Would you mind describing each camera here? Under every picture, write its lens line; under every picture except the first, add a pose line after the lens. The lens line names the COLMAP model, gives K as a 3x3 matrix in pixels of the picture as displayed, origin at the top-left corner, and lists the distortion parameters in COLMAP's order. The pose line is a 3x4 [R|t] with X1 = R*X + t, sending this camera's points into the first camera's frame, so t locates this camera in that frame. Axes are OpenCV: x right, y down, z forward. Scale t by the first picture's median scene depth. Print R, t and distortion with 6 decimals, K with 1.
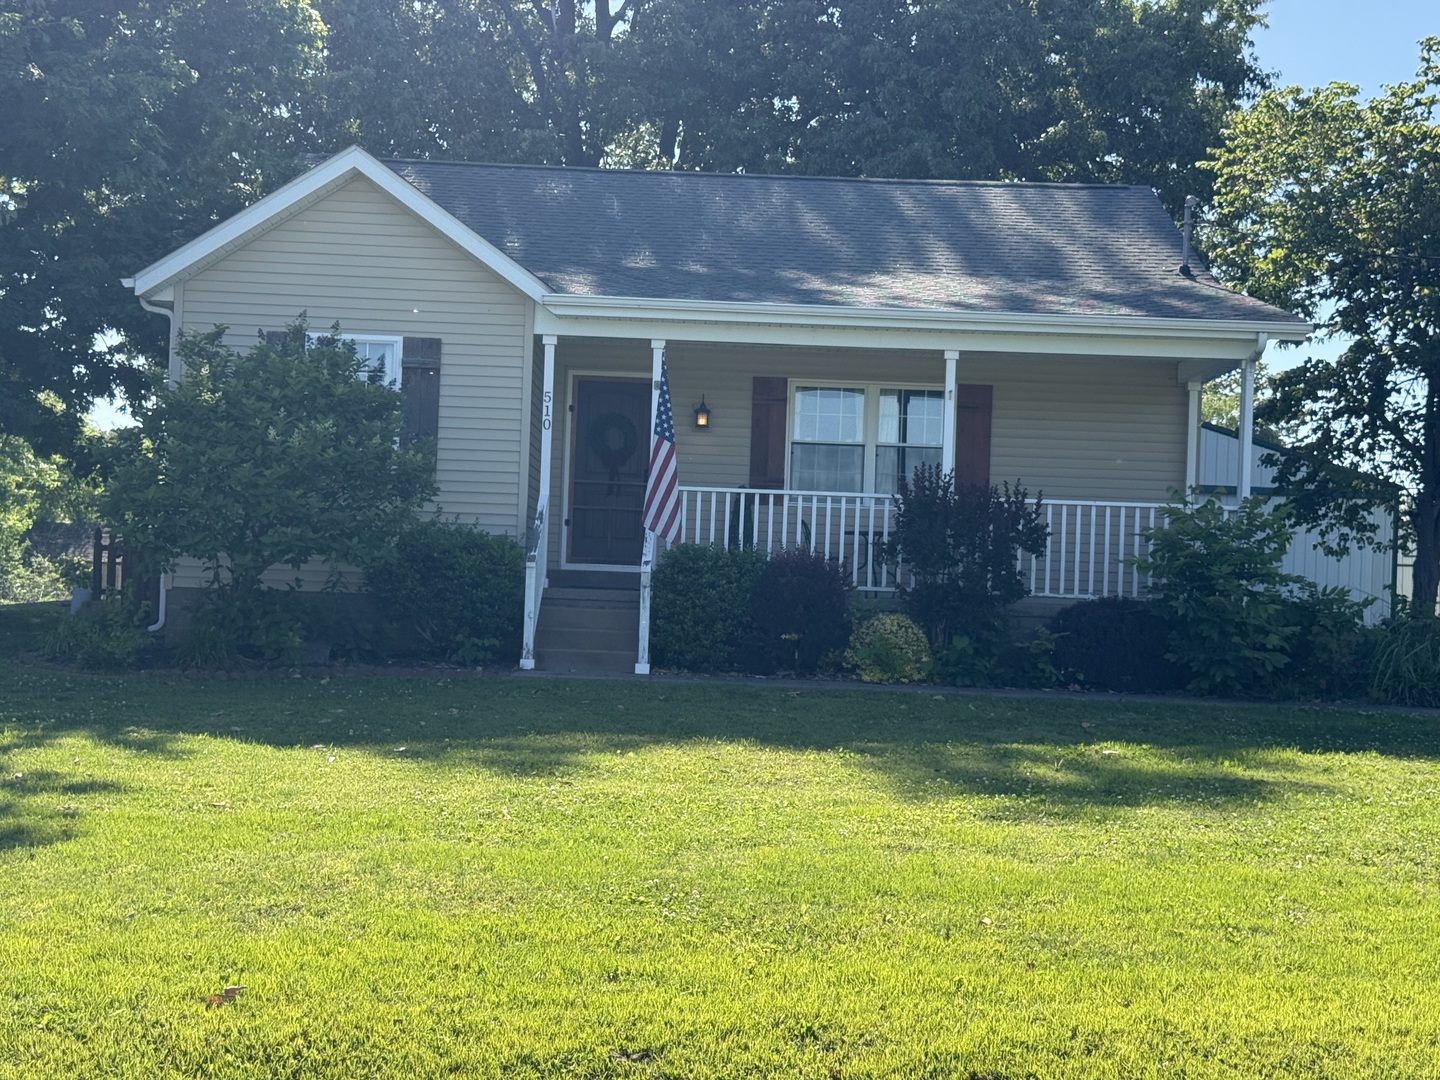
lens RADIAL K [[2000.9, 0, 719.5], [0, 2000.9, 553.7], [0, 0, 1]] dist [0.160781, -0.115095]
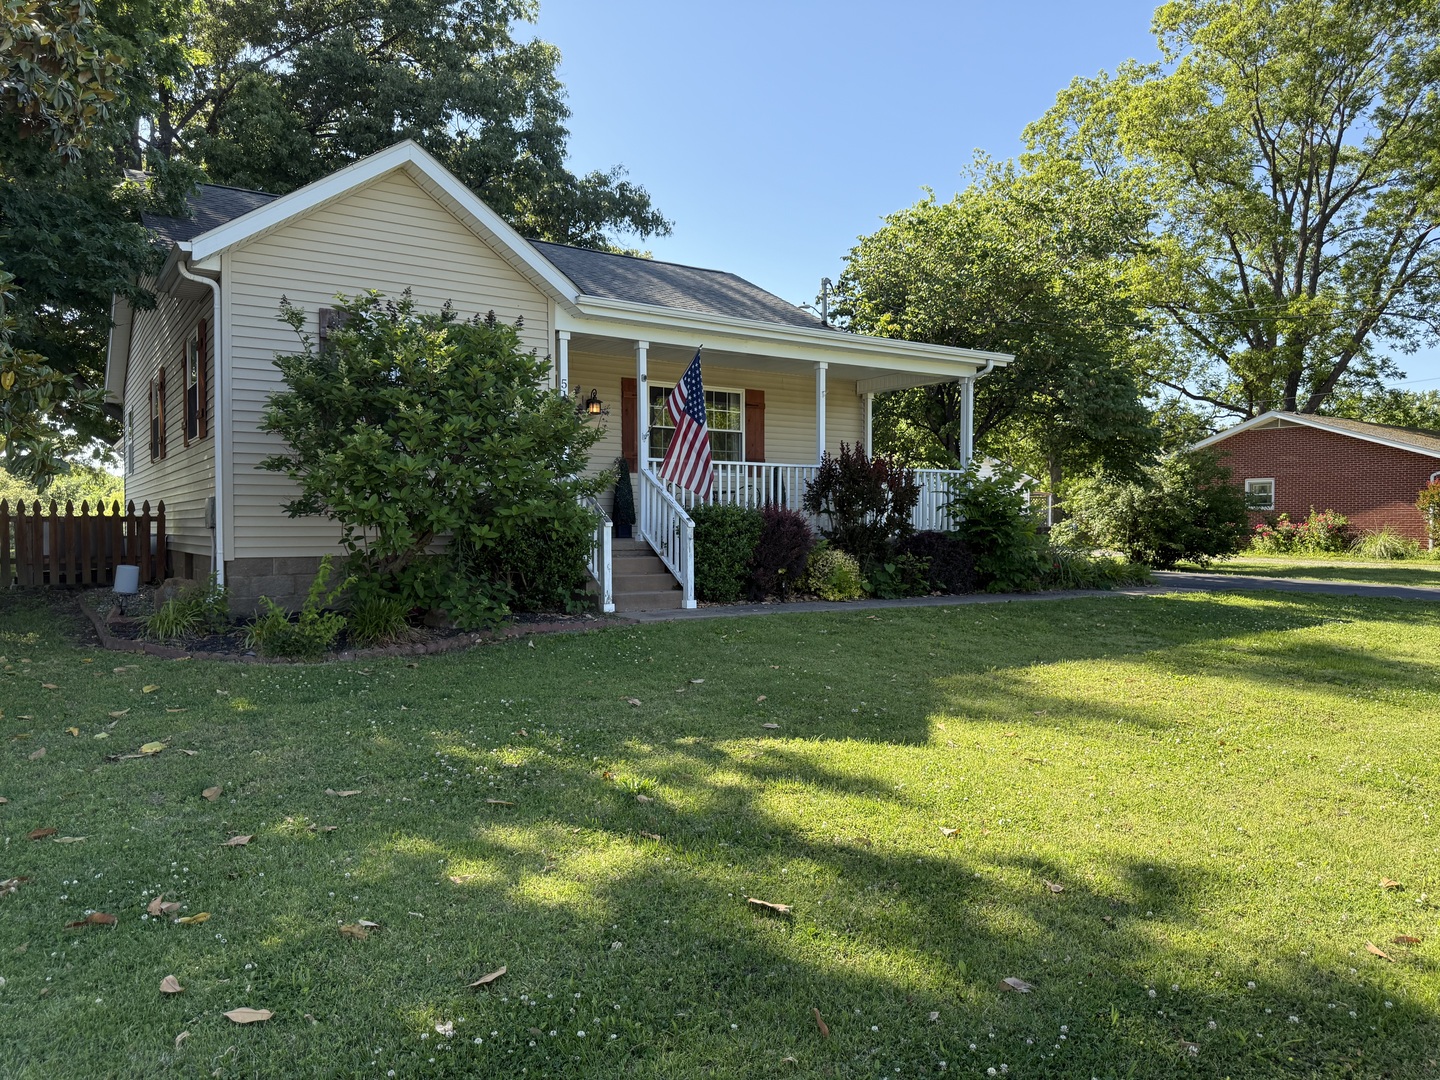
lens RADIAL K [[1017.5, 0, 721.9], [0, 1017.5, 545.6], [0, 0, 1]] dist [0.146178, -0.274481]
pose [[0.832445, -0.047325, 0.552082, -0.356778], [0.020913, 0.998320, 0.054043, -0.012614], [-0.553712, -0.033442, 0.832036, 0.442013]]
